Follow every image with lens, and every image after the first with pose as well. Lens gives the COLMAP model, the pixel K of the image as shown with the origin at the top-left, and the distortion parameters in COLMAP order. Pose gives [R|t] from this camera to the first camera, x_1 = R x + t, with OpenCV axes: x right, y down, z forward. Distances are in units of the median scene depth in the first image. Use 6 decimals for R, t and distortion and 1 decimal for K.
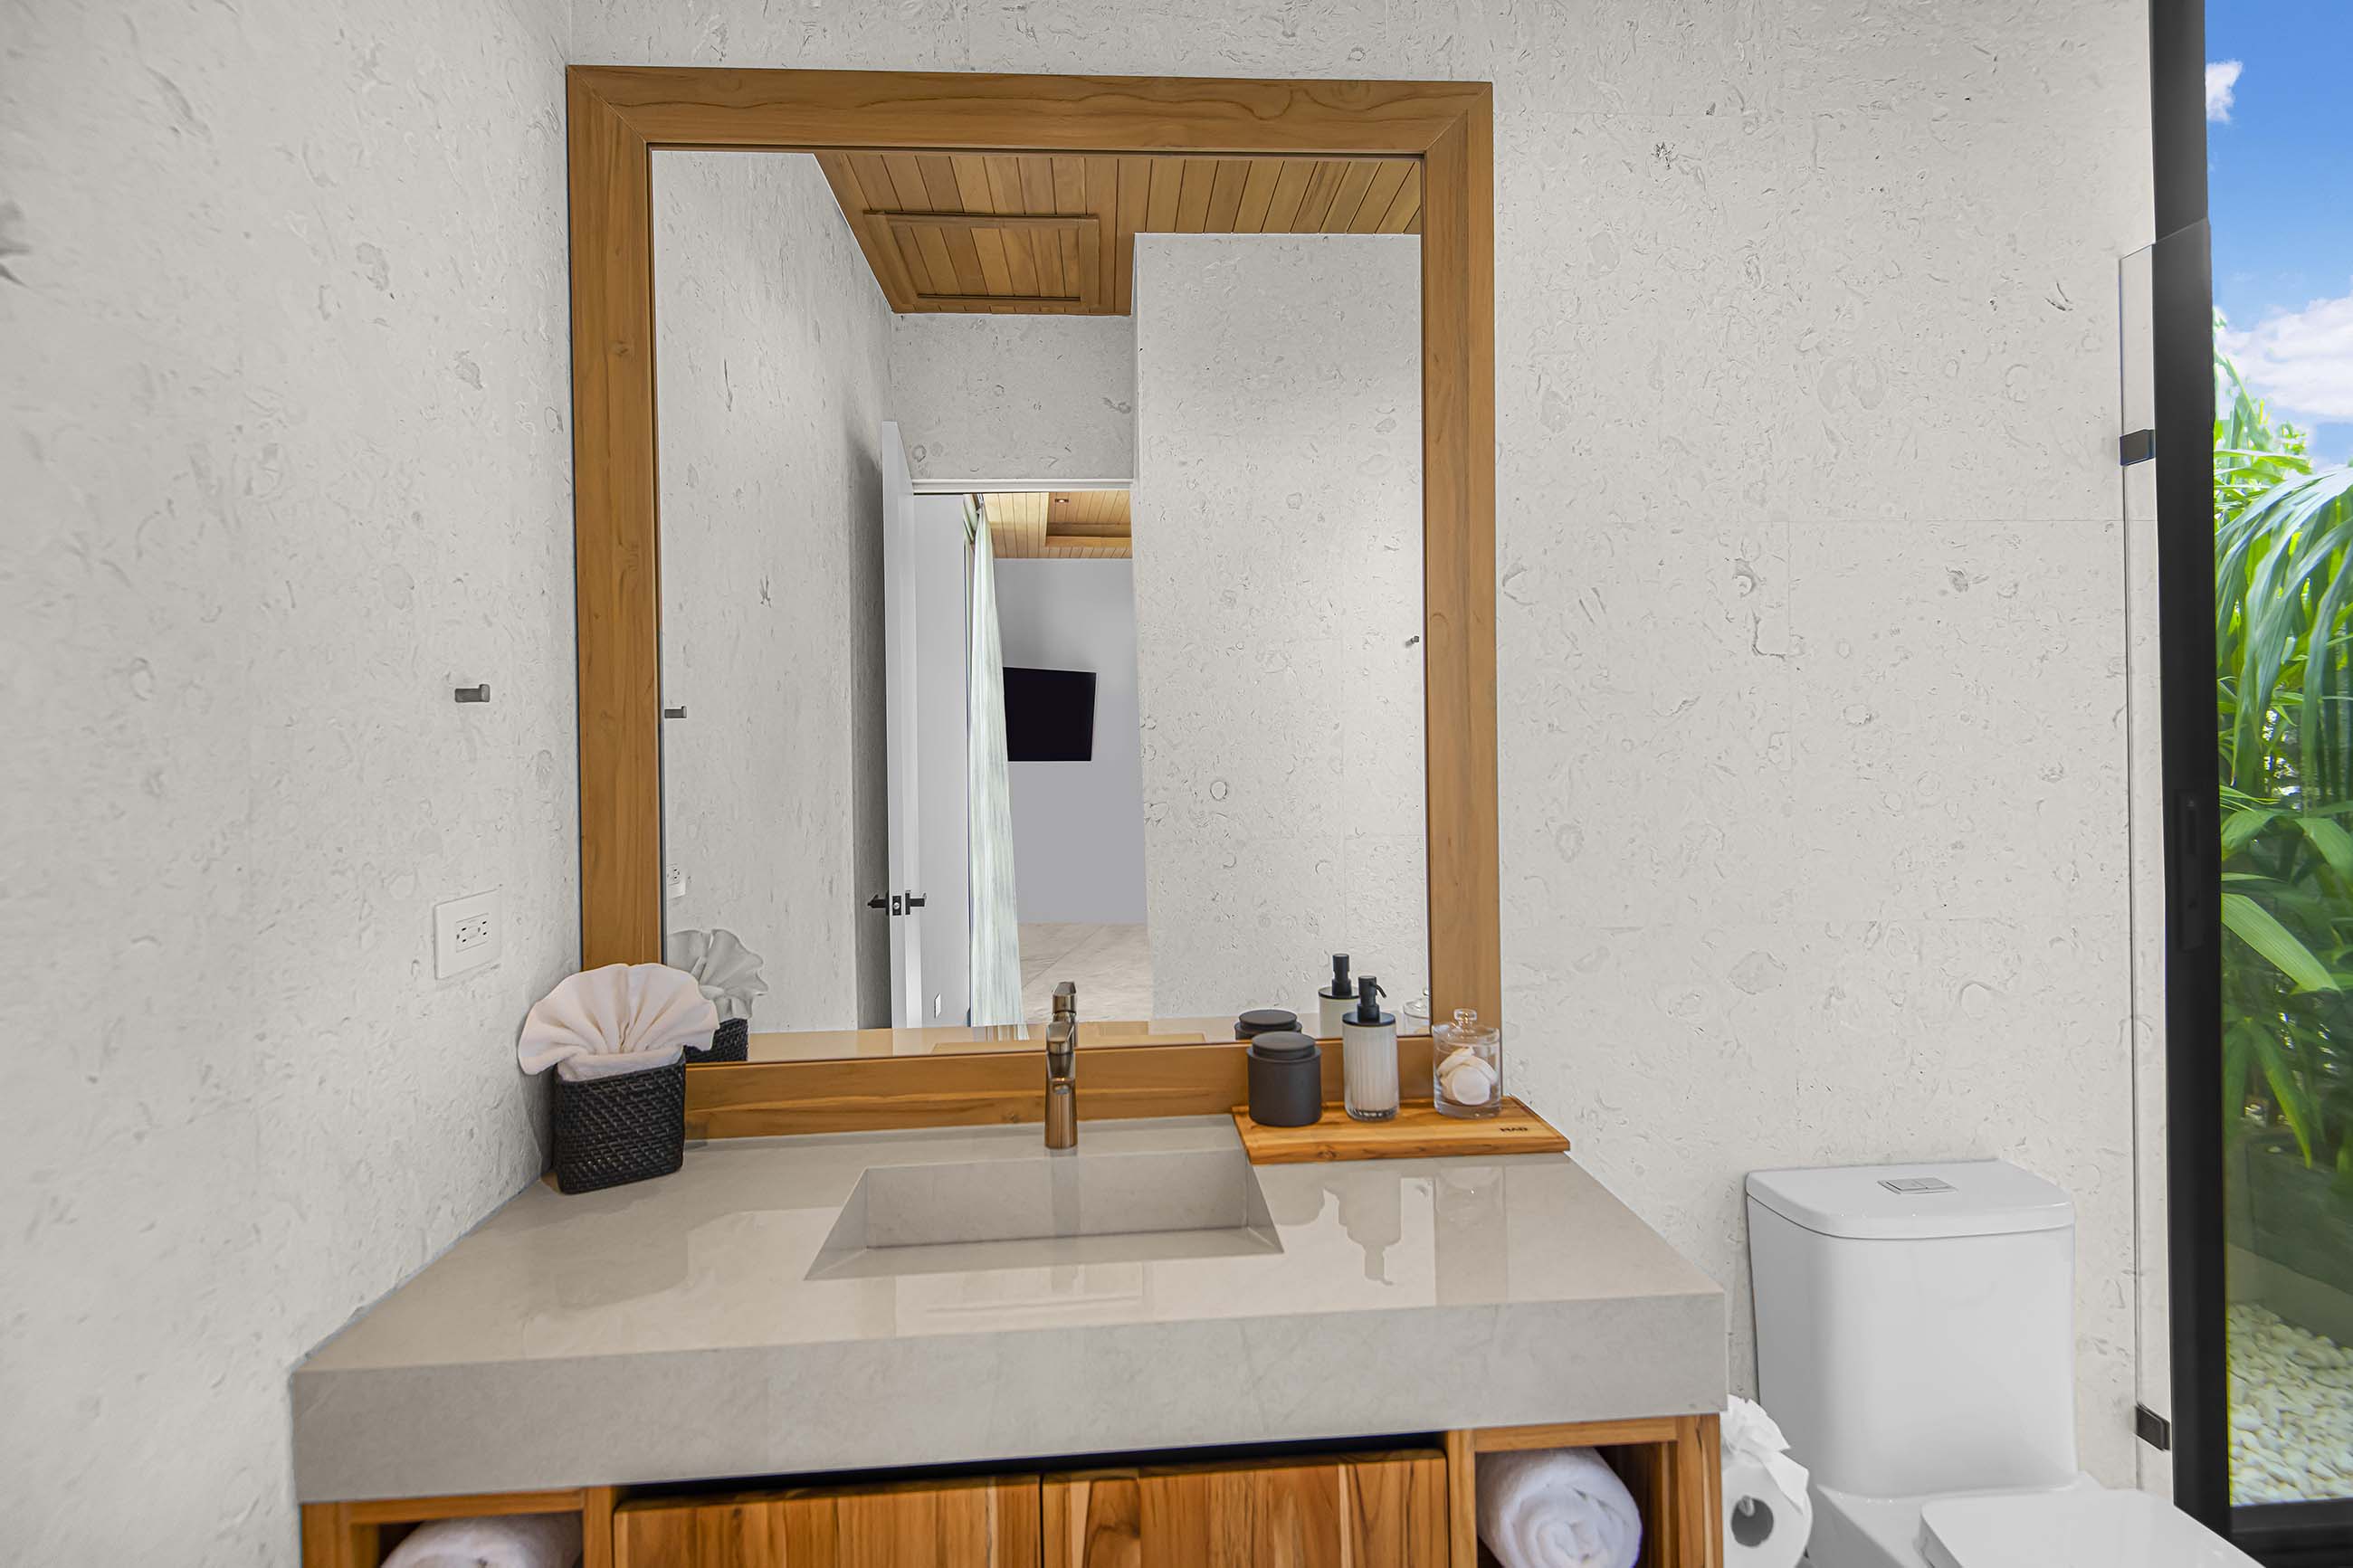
lens RADIAL K [[1150.5, 0, 1176.8], [0, 1150.5, 748.8], [0, 0, 1]] dist [0.032370, -0.028509]
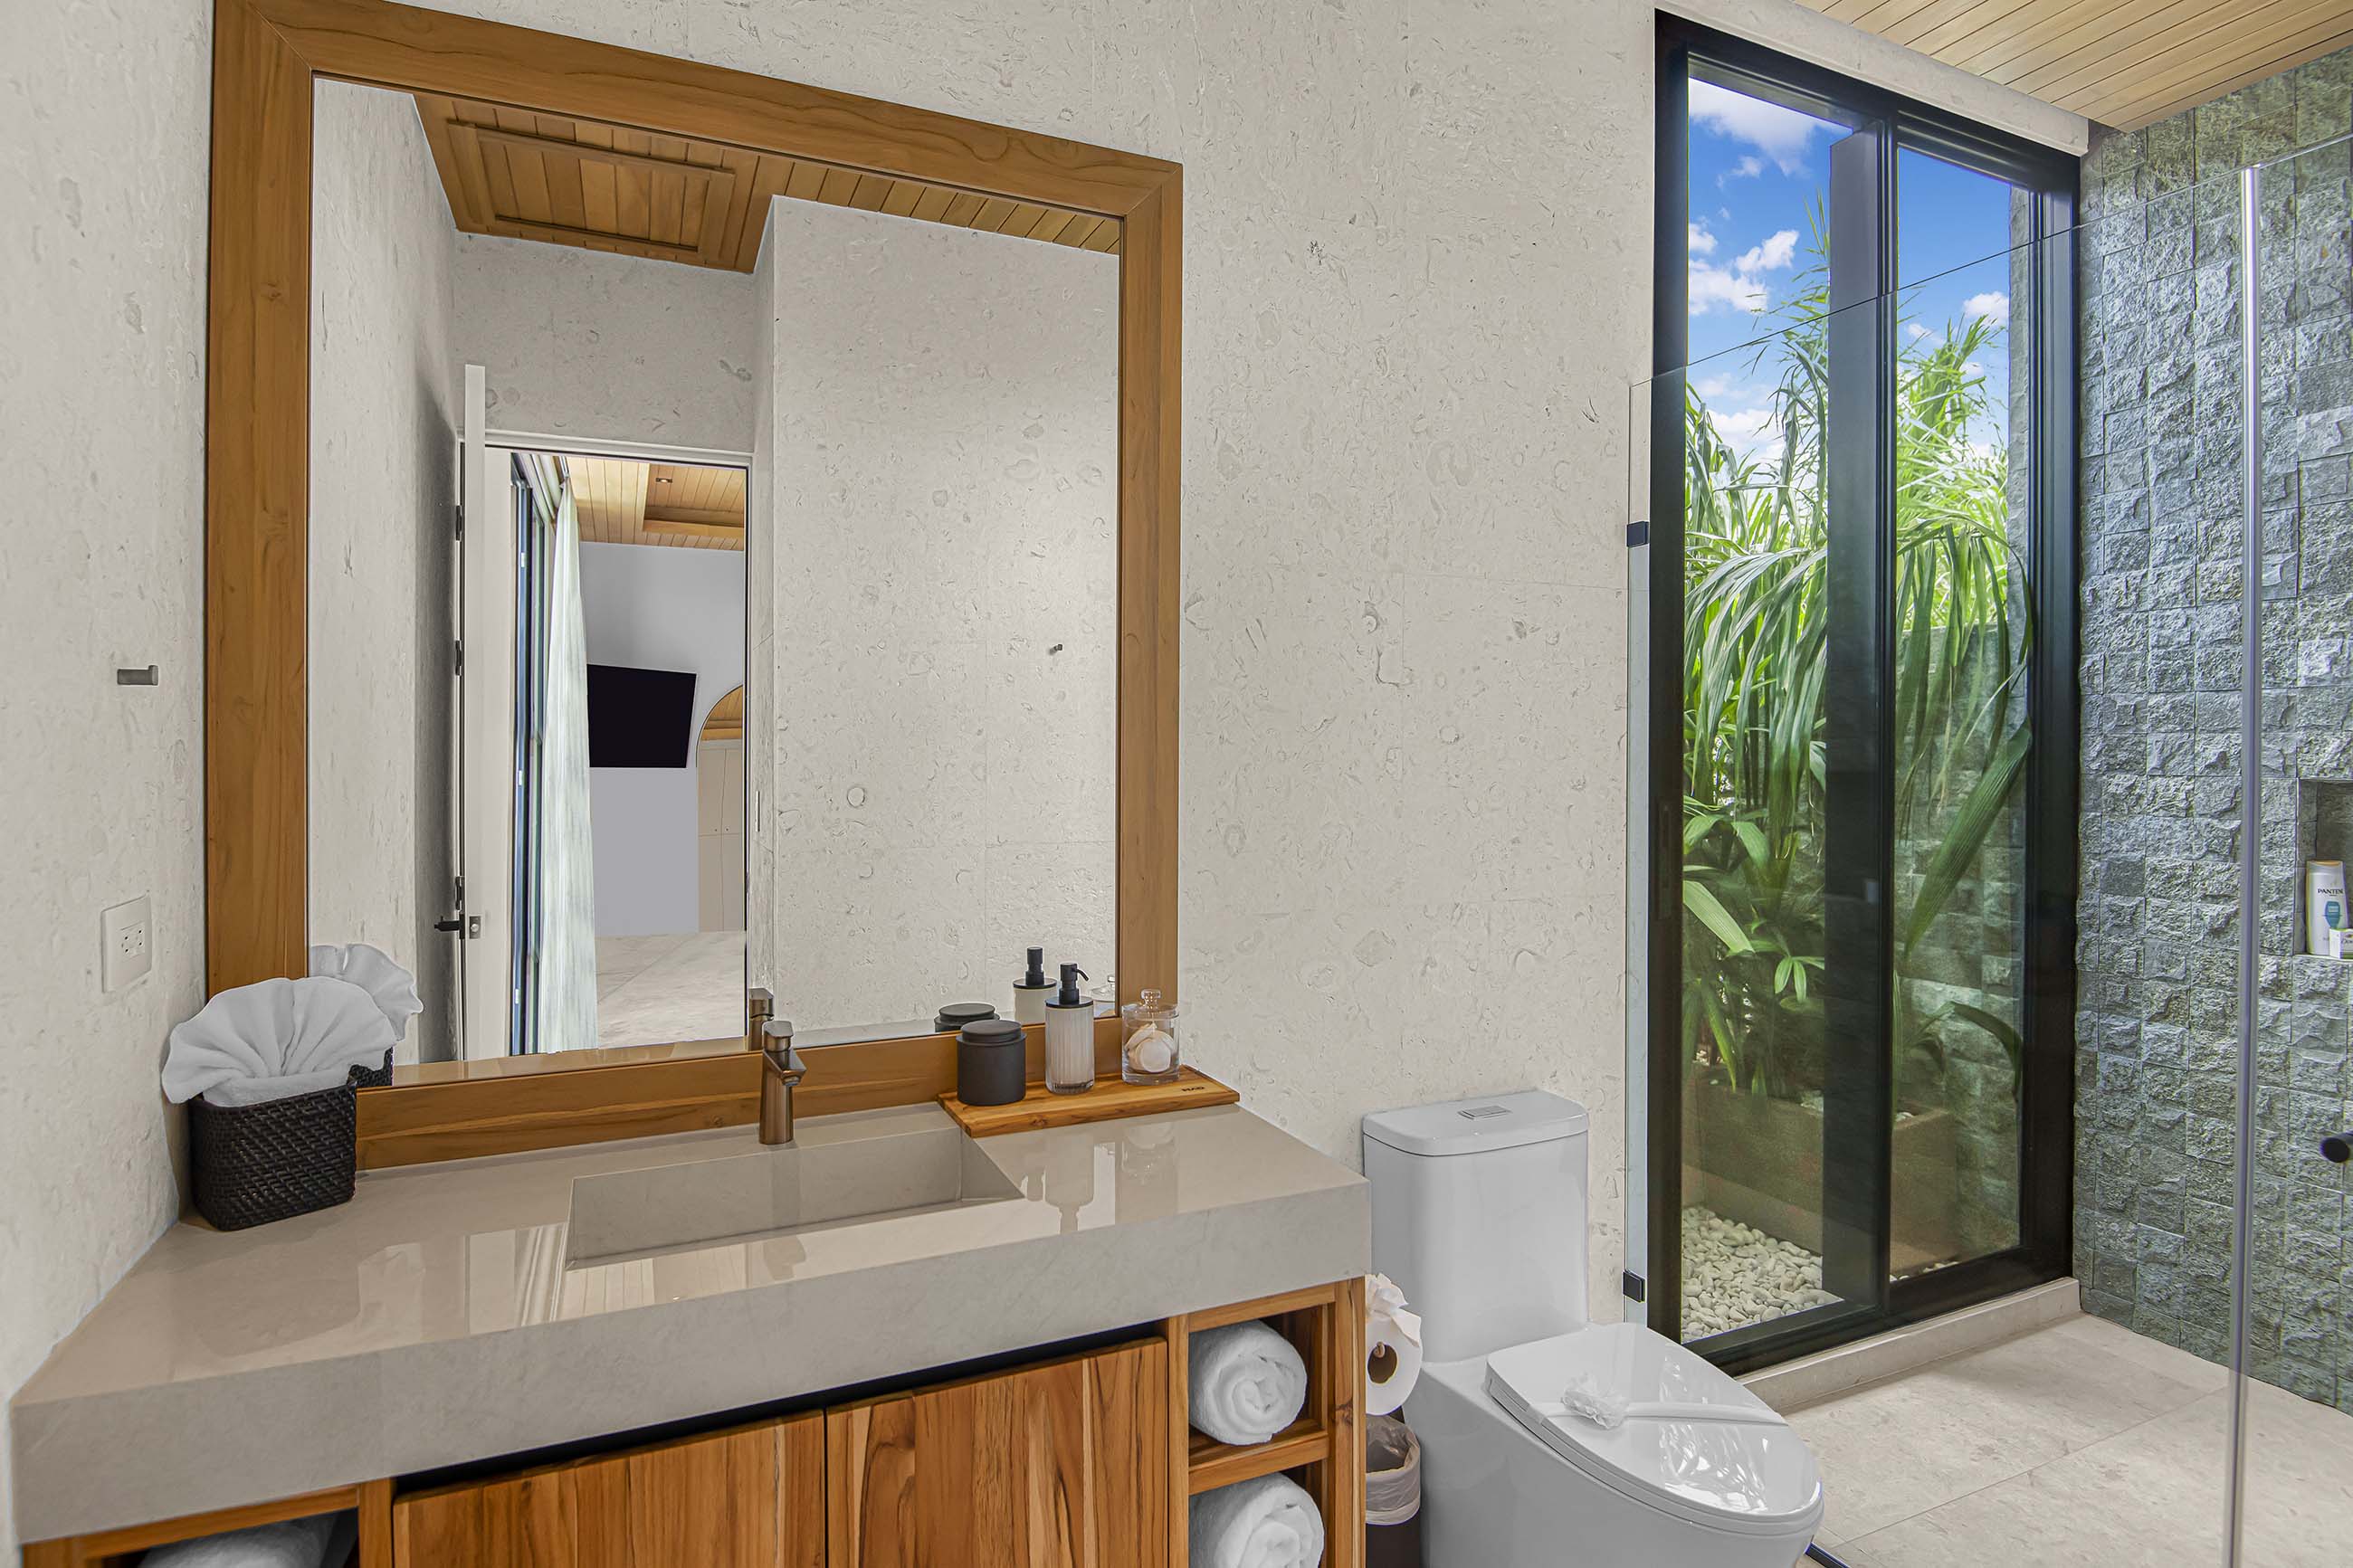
lens RADIAL K [[1245.7, 0, 1254.4], [0, 1245.7, 763.3], [0, 0, 1]] dist [0.004091, -0.024948]
pose [[0.921142, 0.015543, 0.388917, -0.133035], [-0.017497, 0.999846, 0.001481, 0.002841], [-0.388834, -0.008169, 0.921272, -0.153729]]
